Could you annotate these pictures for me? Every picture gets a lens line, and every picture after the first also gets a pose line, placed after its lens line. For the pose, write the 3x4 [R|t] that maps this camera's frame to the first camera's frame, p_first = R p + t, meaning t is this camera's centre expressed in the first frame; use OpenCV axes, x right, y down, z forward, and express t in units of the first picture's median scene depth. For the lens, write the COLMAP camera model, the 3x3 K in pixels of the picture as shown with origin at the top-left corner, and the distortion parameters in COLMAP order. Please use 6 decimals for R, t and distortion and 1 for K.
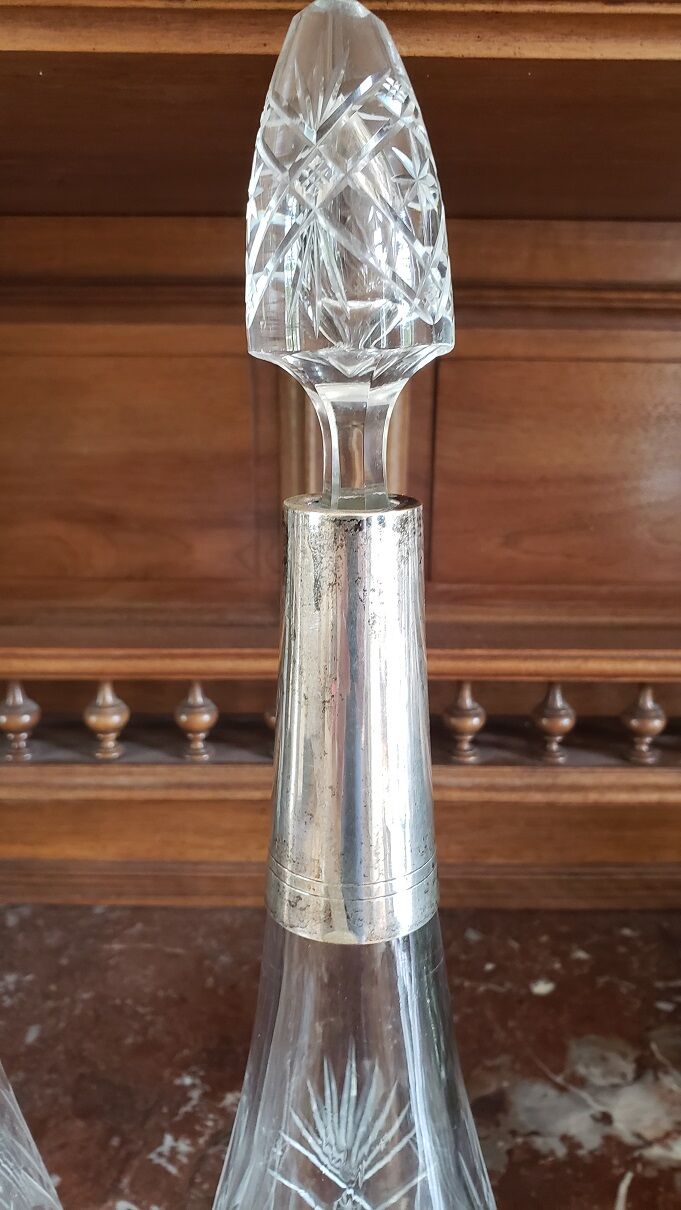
lens RADIAL K [[973.2, 0, 345.0], [0, 973.2, 612.9], [0, 0, 1]] dist [0.001284, 0.005181]
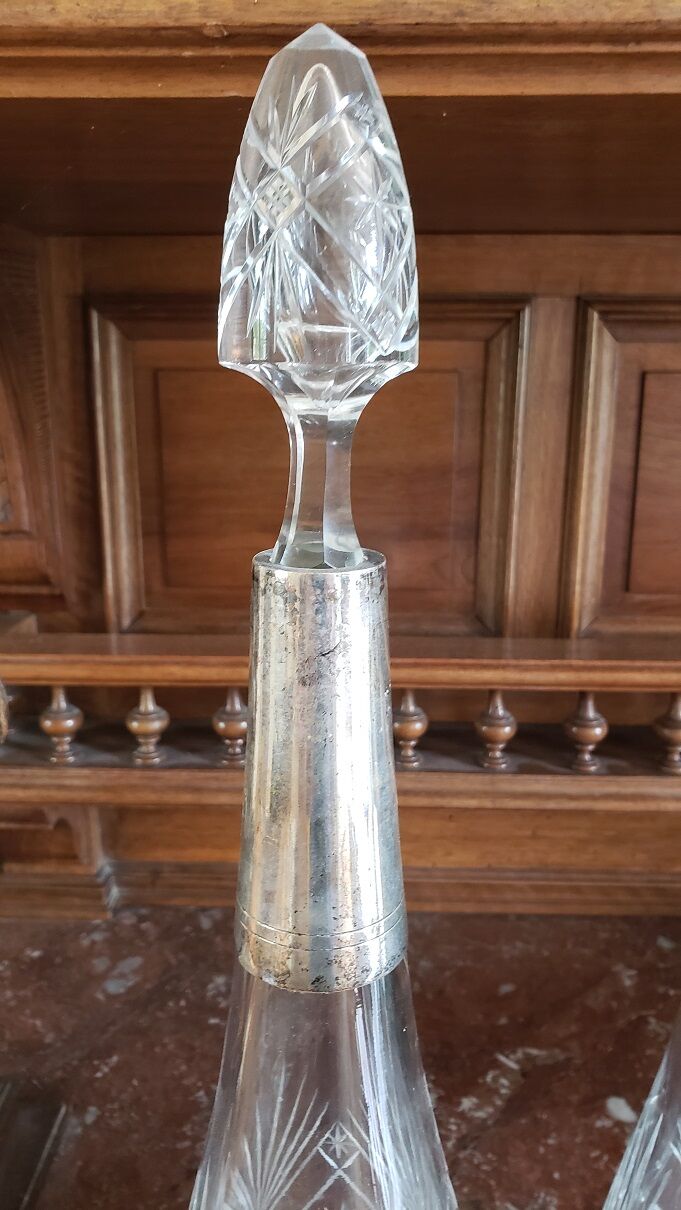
lens RADIAL K [[972.6, 0, 347.7], [0, 972.6, 607.0], [0, 0, 1]] dist [0.031968, -0.042395]
pose [[0.999382, -0.000222, -0.035163, -0.180039], [-0.000126, 0.999951, -0.009918, -0.006371], [0.035164, 0.009916, 0.999332, -0.022893]]
